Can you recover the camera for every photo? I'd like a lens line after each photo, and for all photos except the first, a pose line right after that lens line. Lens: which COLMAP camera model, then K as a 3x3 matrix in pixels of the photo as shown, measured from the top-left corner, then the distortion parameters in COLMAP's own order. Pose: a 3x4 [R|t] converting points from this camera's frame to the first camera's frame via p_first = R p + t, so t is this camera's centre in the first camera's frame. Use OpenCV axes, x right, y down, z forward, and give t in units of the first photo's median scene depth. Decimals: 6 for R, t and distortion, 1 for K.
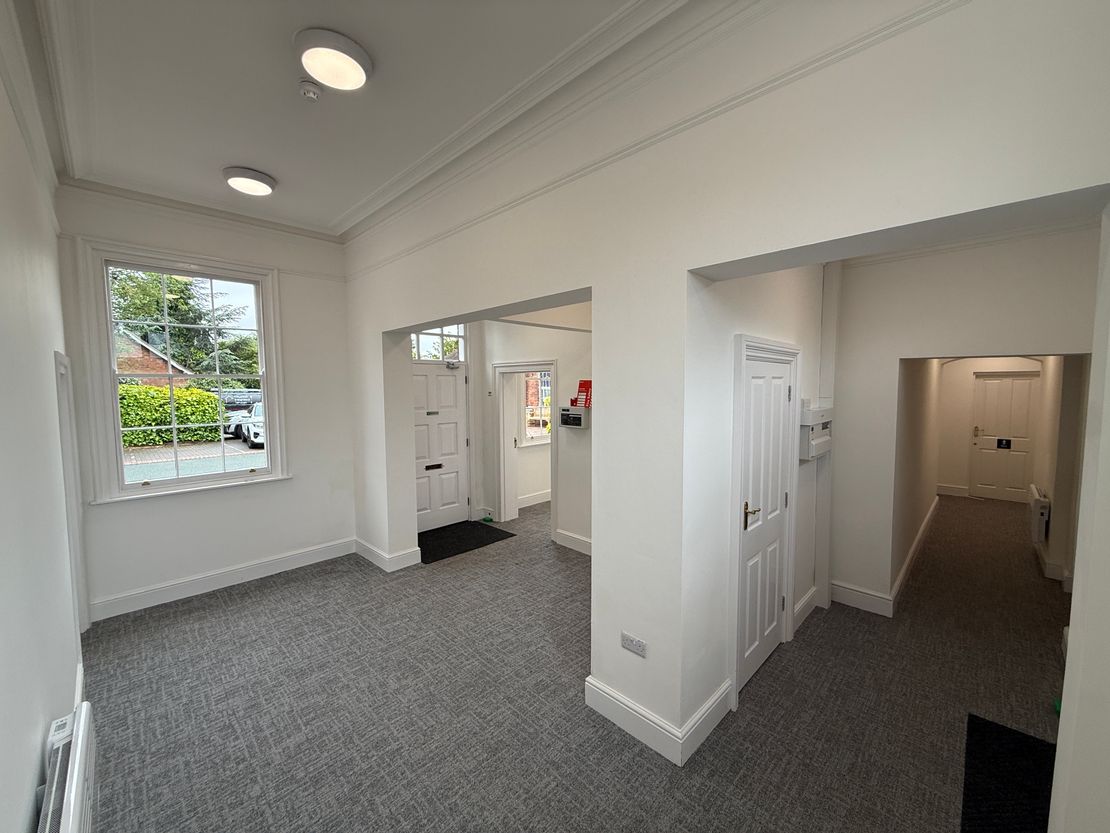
lens RADIAL K [[439.0, 0, 551.9], [0, 439.0, 415.0], [0, 0, 1]] dist [0.000102, -0.000102]
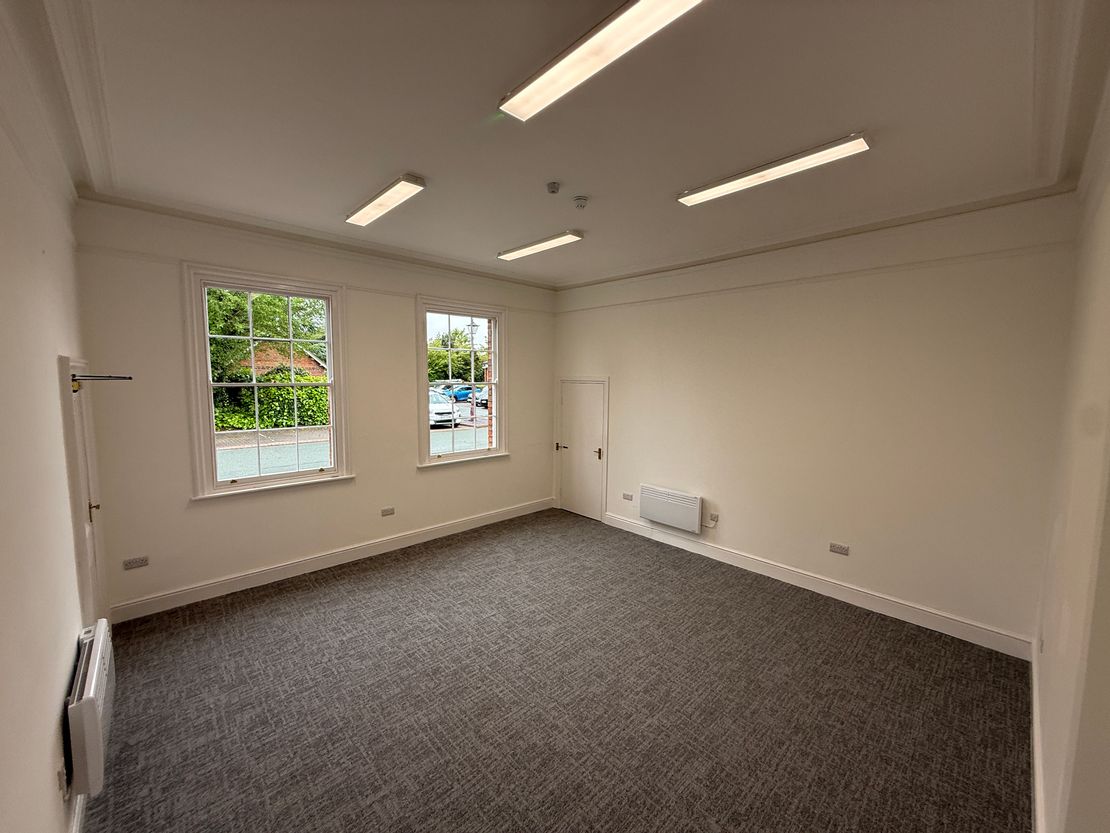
lens RADIAL K [[439.0, 0, 551.9], [0, 439.0, 415.0], [0, 0, 1]] dist [0.000102, -0.000102]
pose [[0.999911, -0.008423, -0.010338, -0.106998], [0.008316, 0.999911, -0.010421, 0.007475], [0.010425, 0.010334, 0.999892, -0.101140]]
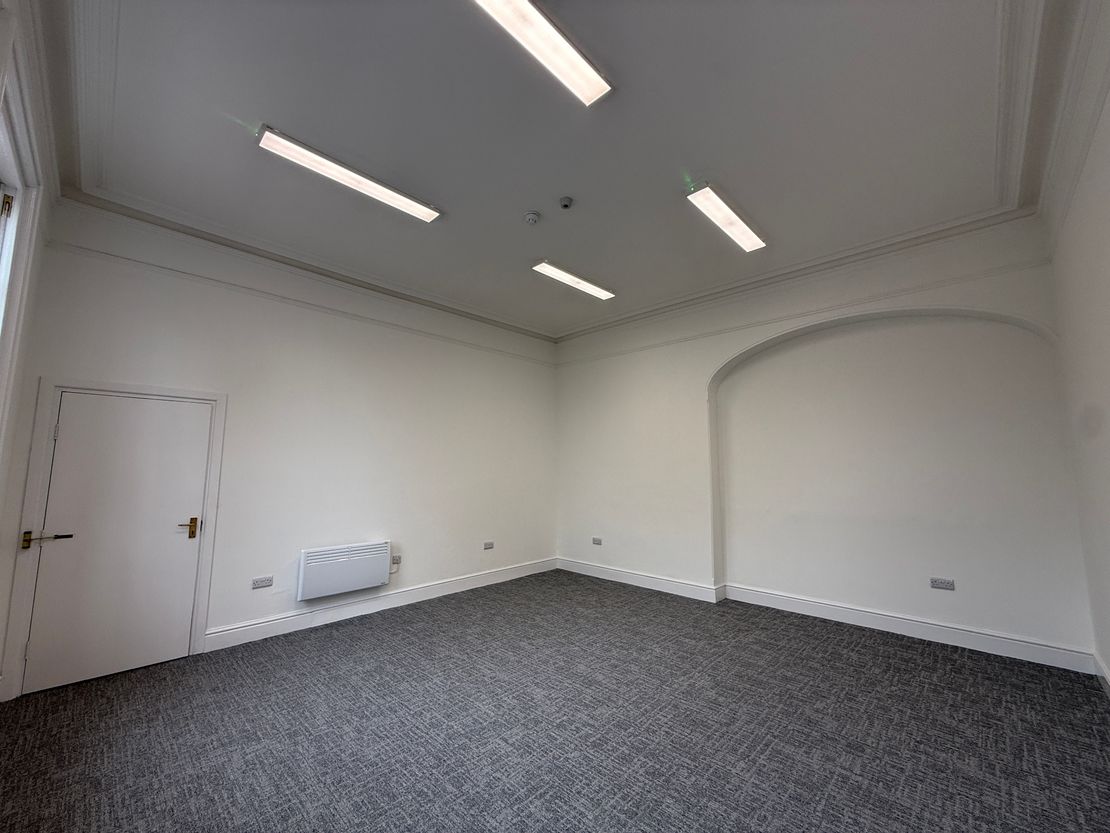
lens RADIAL K [[439.0, 0, 551.9], [0, 439.0, 415.0], [0, 0, 1]] dist [0.000102, -0.000102]
pose [[-0.044629, 0.099887, 0.993997, -0.916418], [0.096650, 0.990753, -0.095221, 0.063493], [-0.994317, 0.091821, -0.053871, 0.826102]]
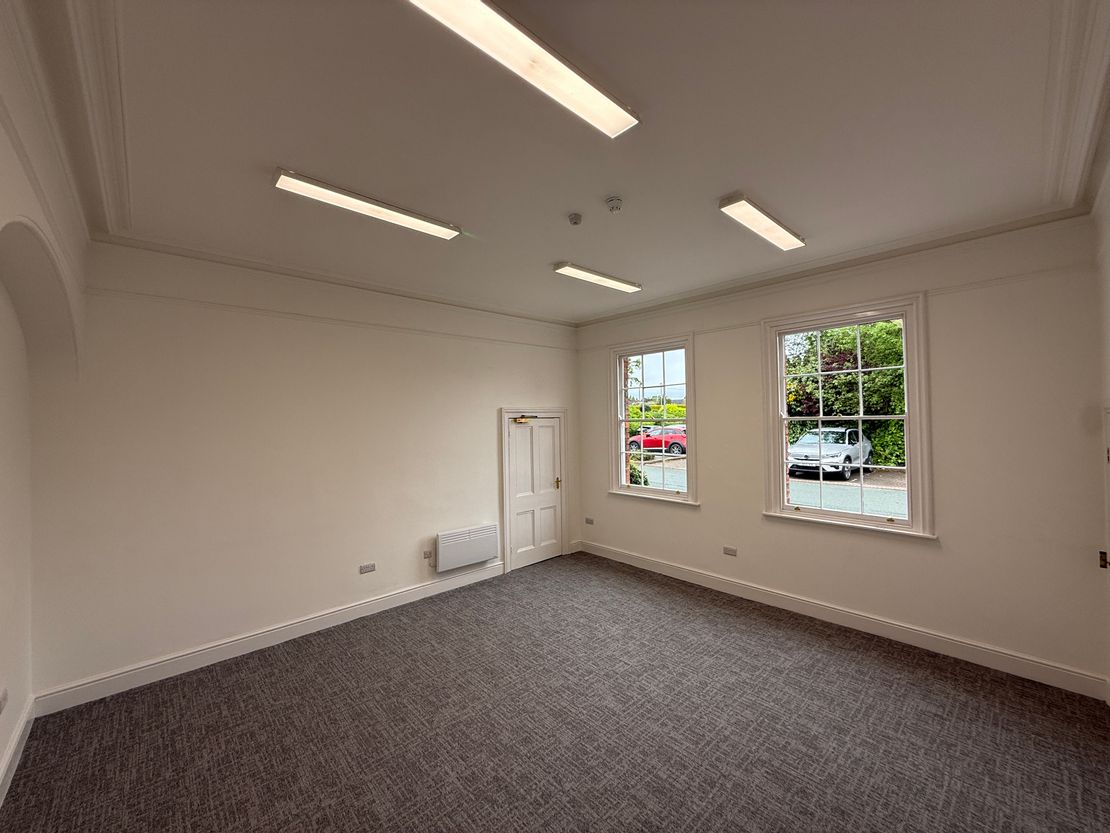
lens RADIAL K [[439.0, 0, 551.9], [0, 439.0, 415.0], [0, 0, 1]] dist [0.000102, -0.000102]
pose [[-0.011895, -0.029195, -0.999503, 0.697185], [-0.083222, 0.996135, -0.028106, -0.035963], [0.996460, 0.082846, -0.014278, 0.712063]]
